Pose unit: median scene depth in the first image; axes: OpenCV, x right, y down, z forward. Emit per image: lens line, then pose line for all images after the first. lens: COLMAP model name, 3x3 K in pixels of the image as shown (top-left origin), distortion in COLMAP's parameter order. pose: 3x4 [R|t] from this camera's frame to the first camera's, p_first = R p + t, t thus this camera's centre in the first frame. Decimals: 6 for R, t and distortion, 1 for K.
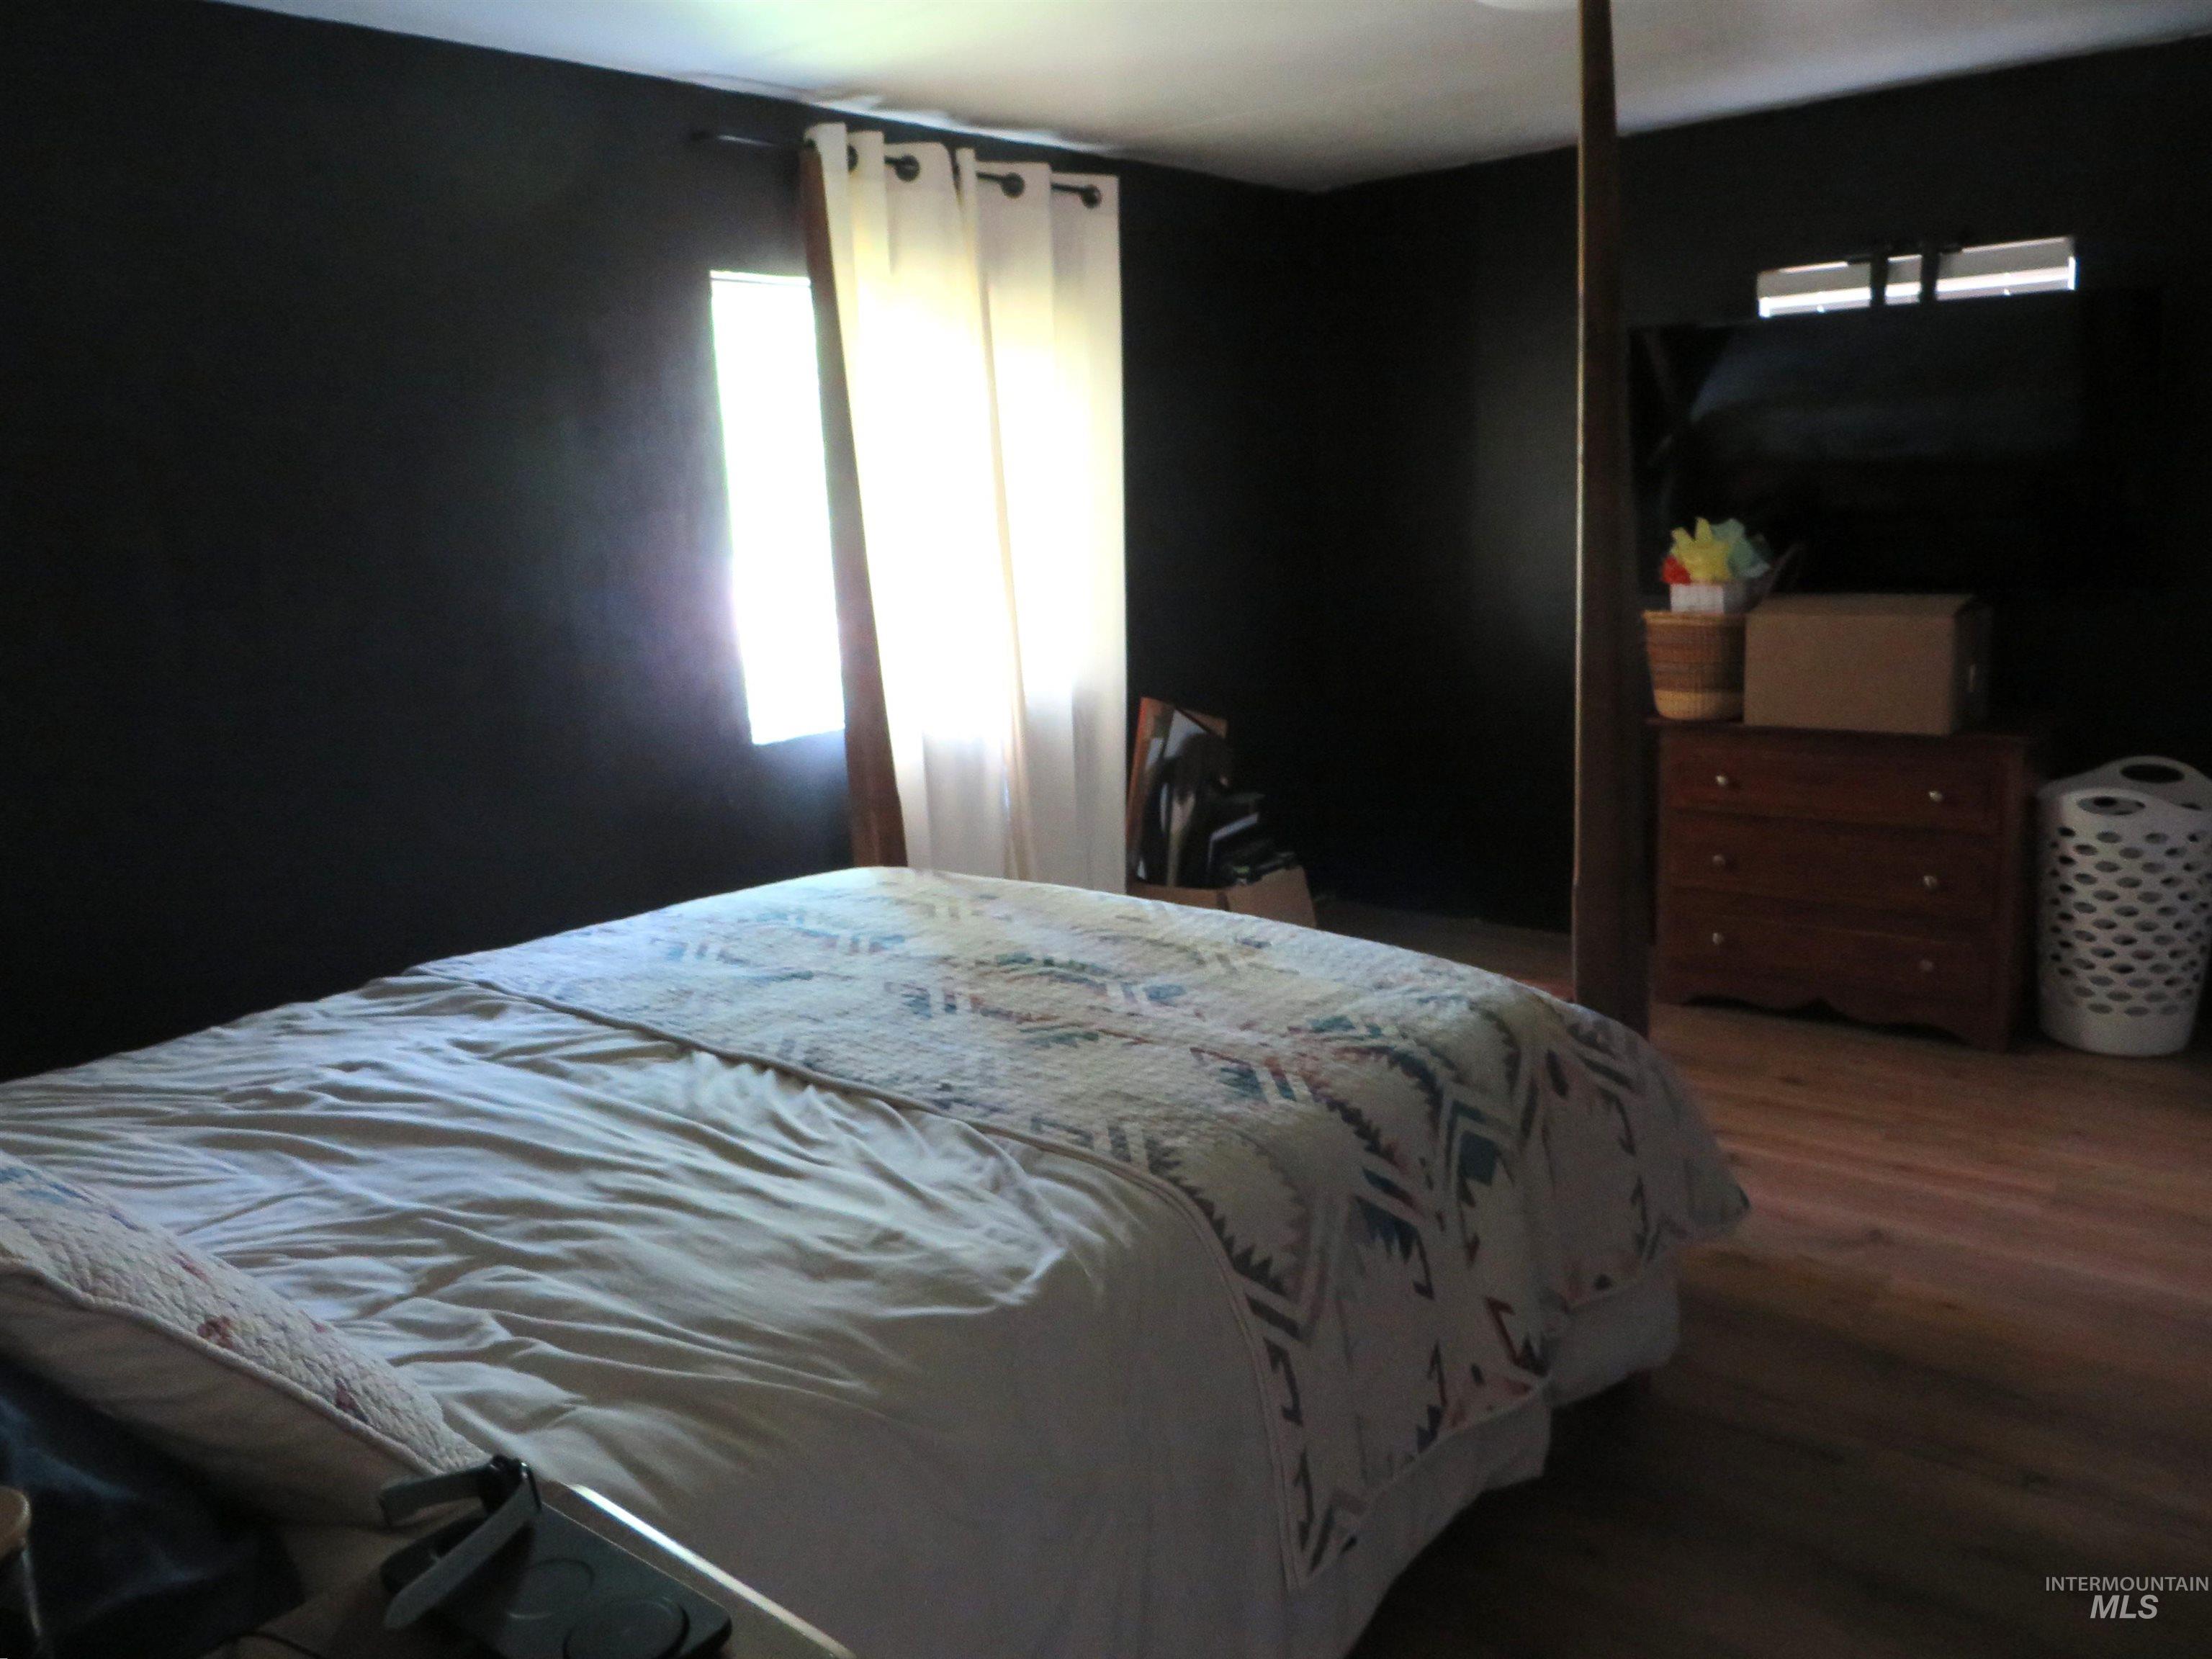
lens RADIAL K [[1658.5, 0, 1106.0], [0, 1658.5, 829.5], [0, 0, 1]] dist [-0.014605, 0.005101]
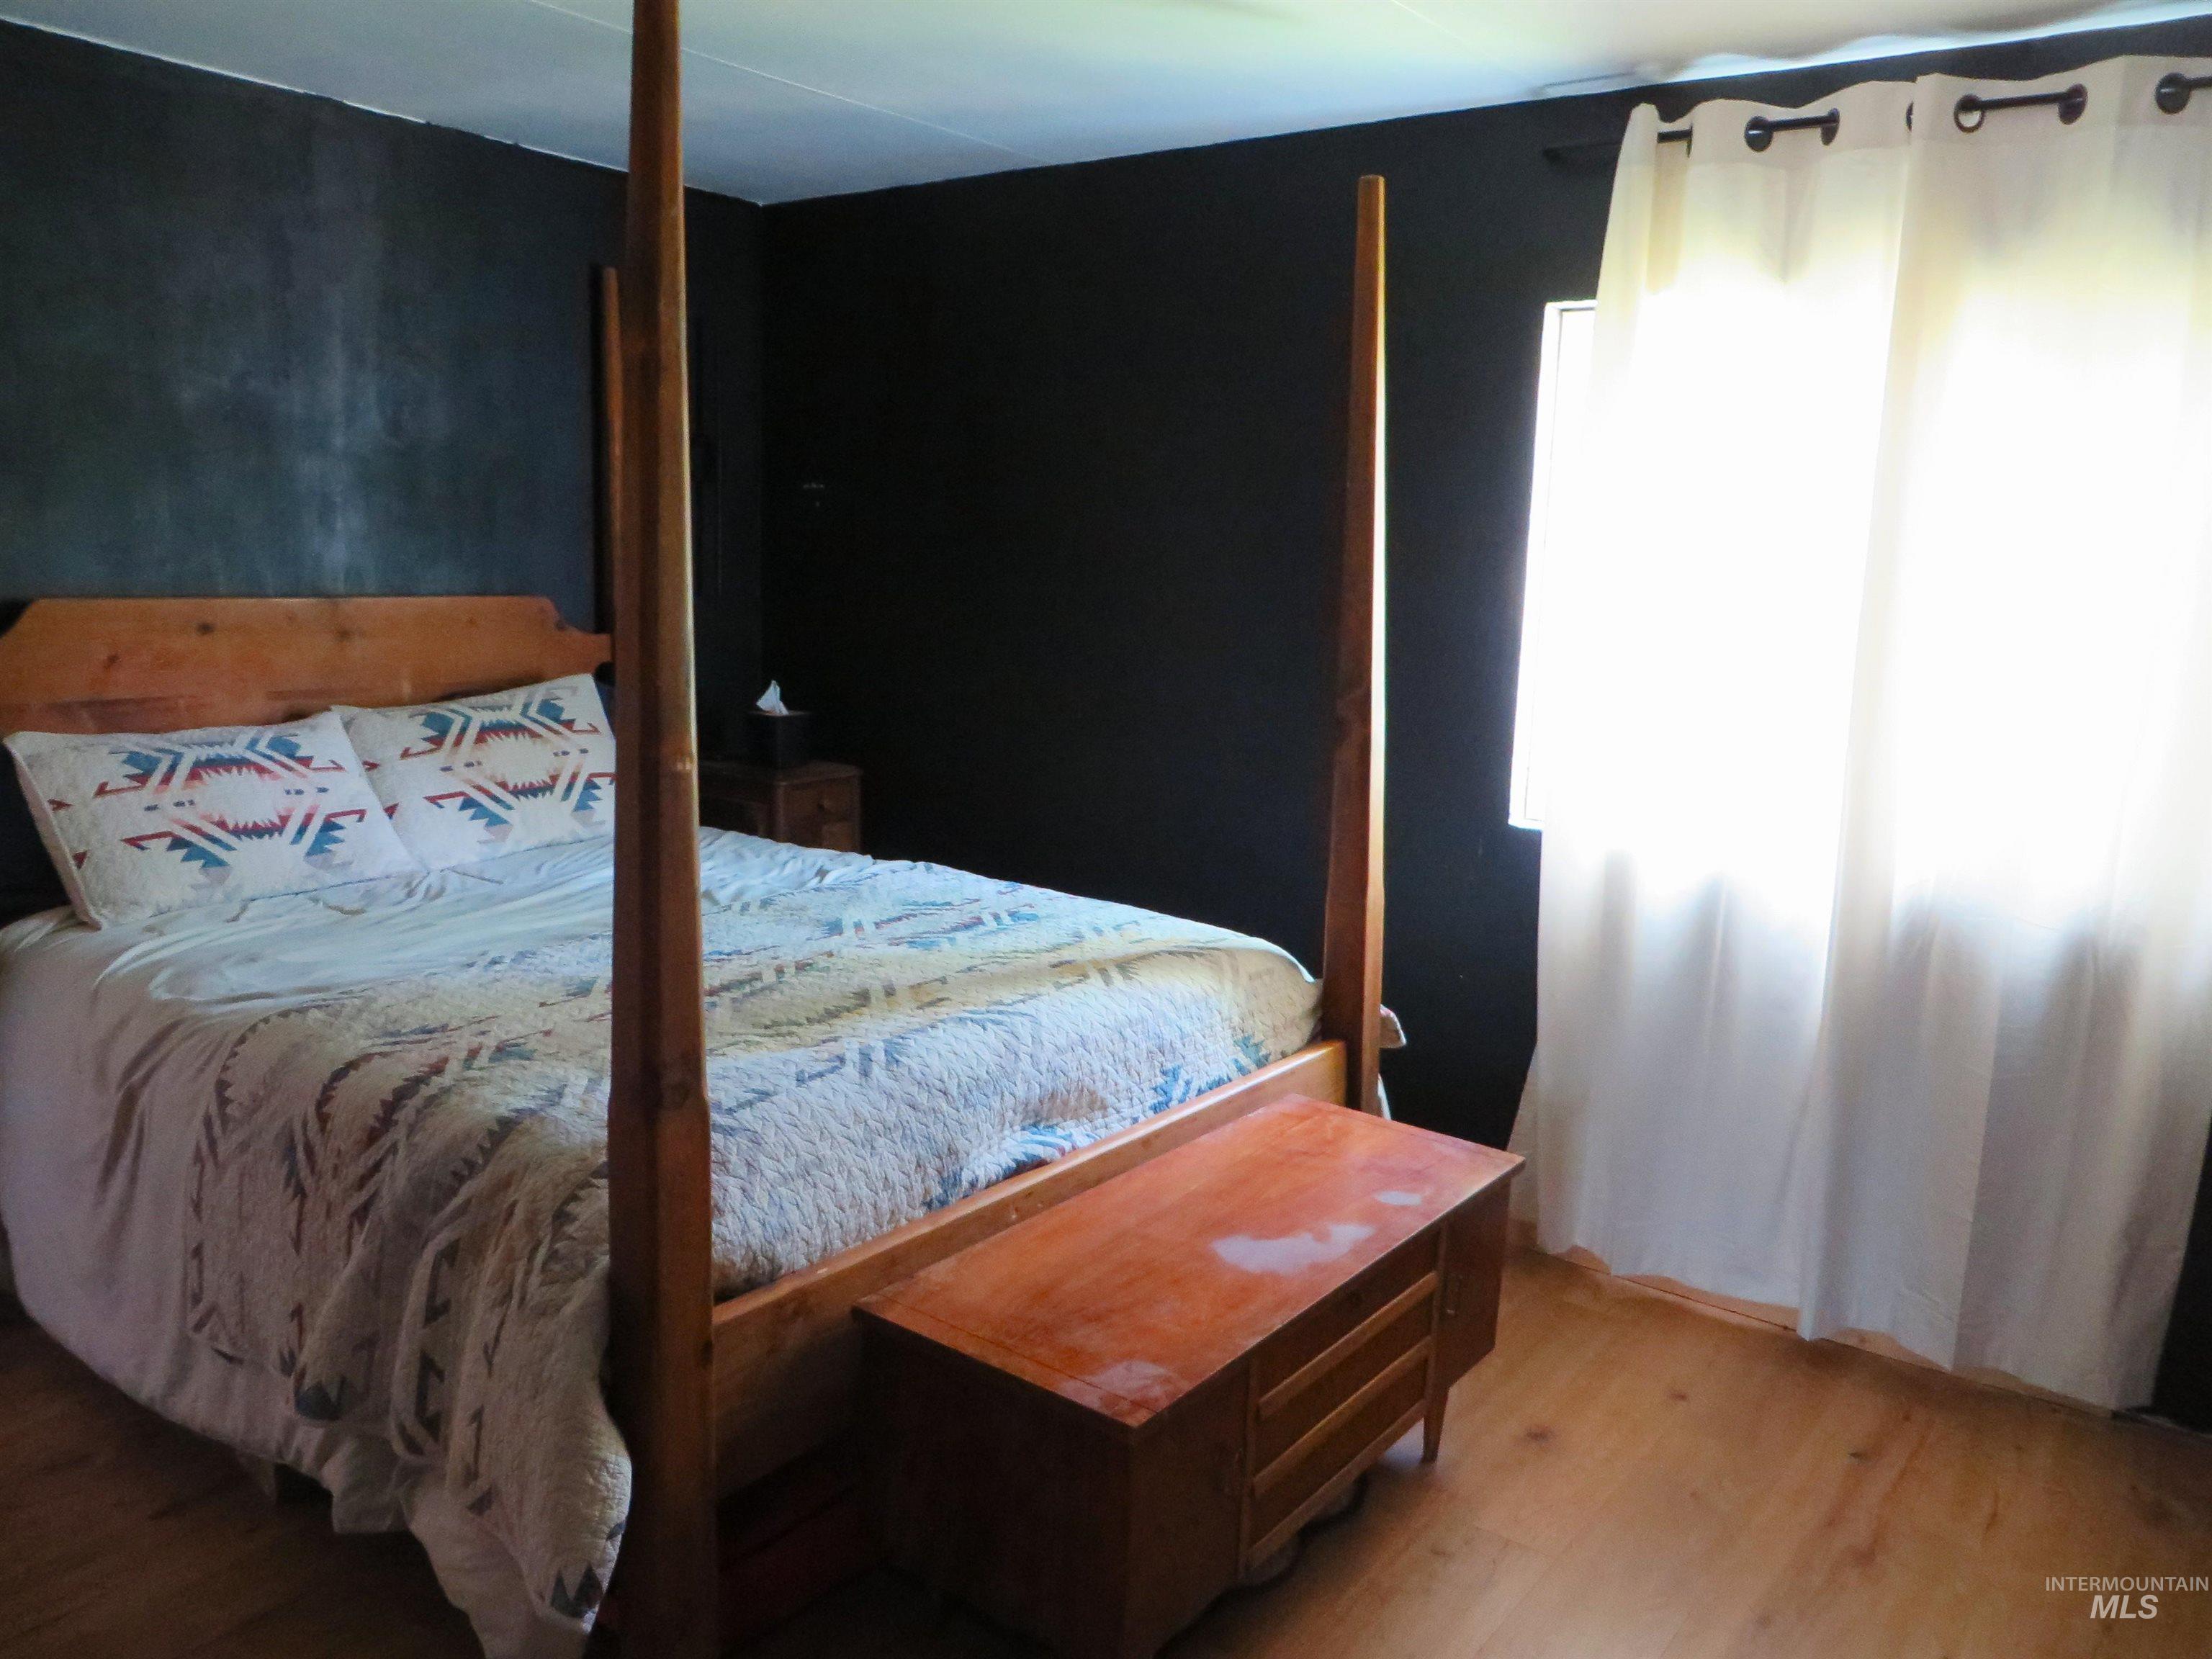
lens RADIAL K [[1658.5, 0, 1106.0], [0, 1658.5, 829.5], [0, 0, 1]] dist [-0.014605, 0.005101]
pose [[0.061568, 0.214925, -0.974688, 1.159806], [-0.235261, 0.952150, 0.195094, -0.312299], [0.969980, 0.217295, 0.109185, 1.240174]]
